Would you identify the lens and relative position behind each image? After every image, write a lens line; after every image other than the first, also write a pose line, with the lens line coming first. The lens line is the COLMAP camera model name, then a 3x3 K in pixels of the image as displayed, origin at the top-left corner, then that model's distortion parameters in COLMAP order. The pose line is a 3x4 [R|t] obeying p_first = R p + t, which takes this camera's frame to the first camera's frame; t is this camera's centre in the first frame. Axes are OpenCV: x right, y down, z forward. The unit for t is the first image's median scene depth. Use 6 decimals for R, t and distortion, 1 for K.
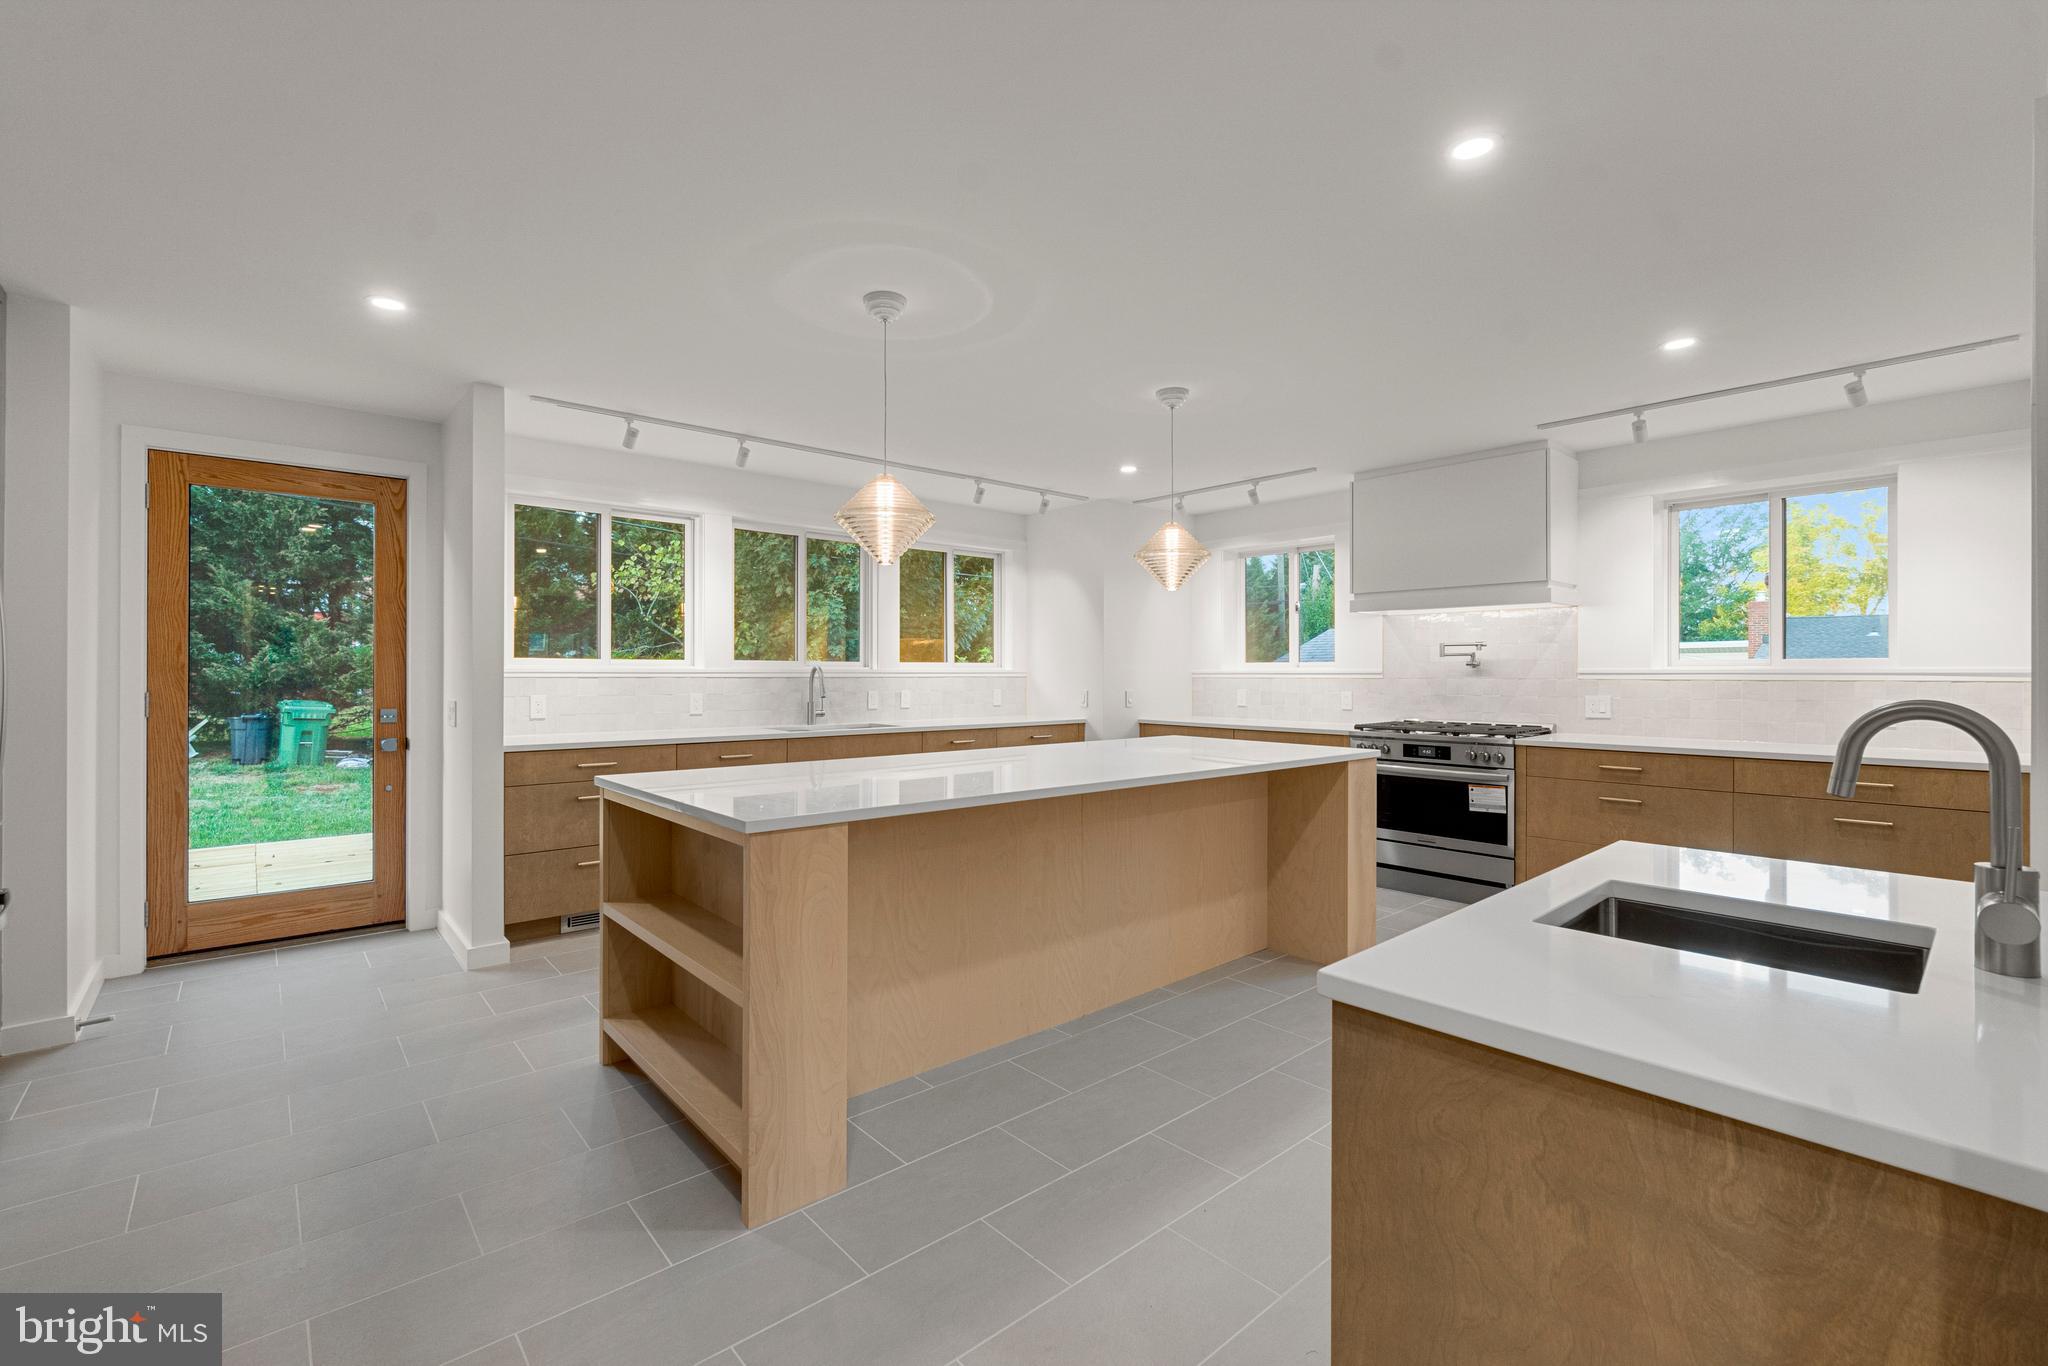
lens RADIAL K [[878.4, 0, 1024.5], [0, 878.4, 666.8], [0, 0, 1]] dist [-0.000122, 0.001239]
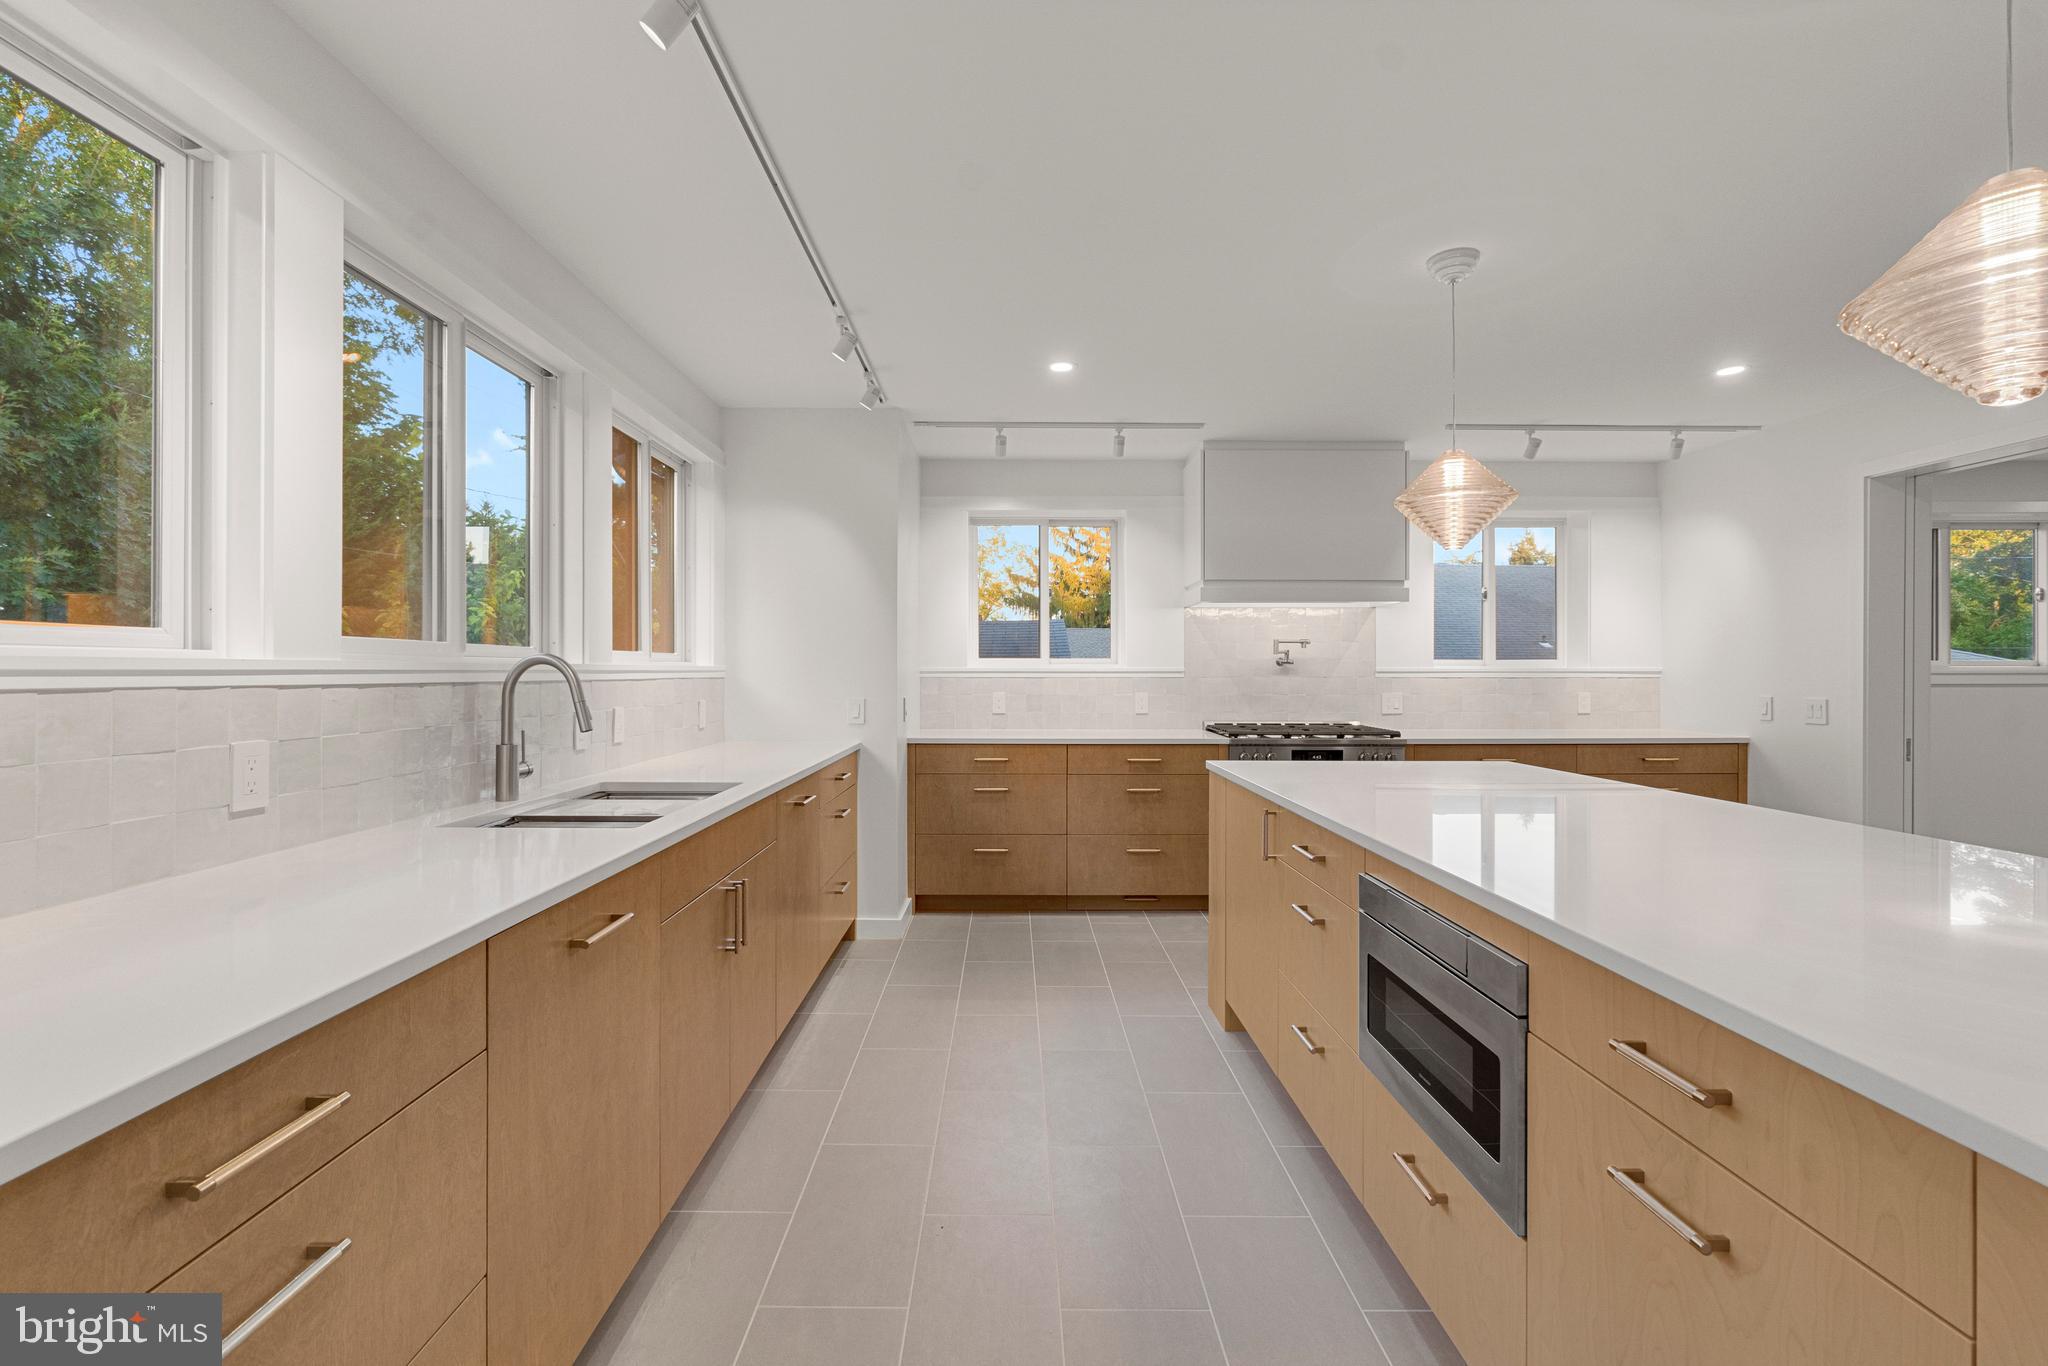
lens RADIAL K [[878.4, 0, 1018.2], [0, 878.4, 693.7], [0, 0, 1]] dist [-0.000122, 0.001239]
pose [[0.662648, -0.019424, 0.748679, -0.444809], [-0.004501, 0.999542, 0.029917, 0.004221], [-0.748917, -0.023194, 0.662258, 0.629397]]
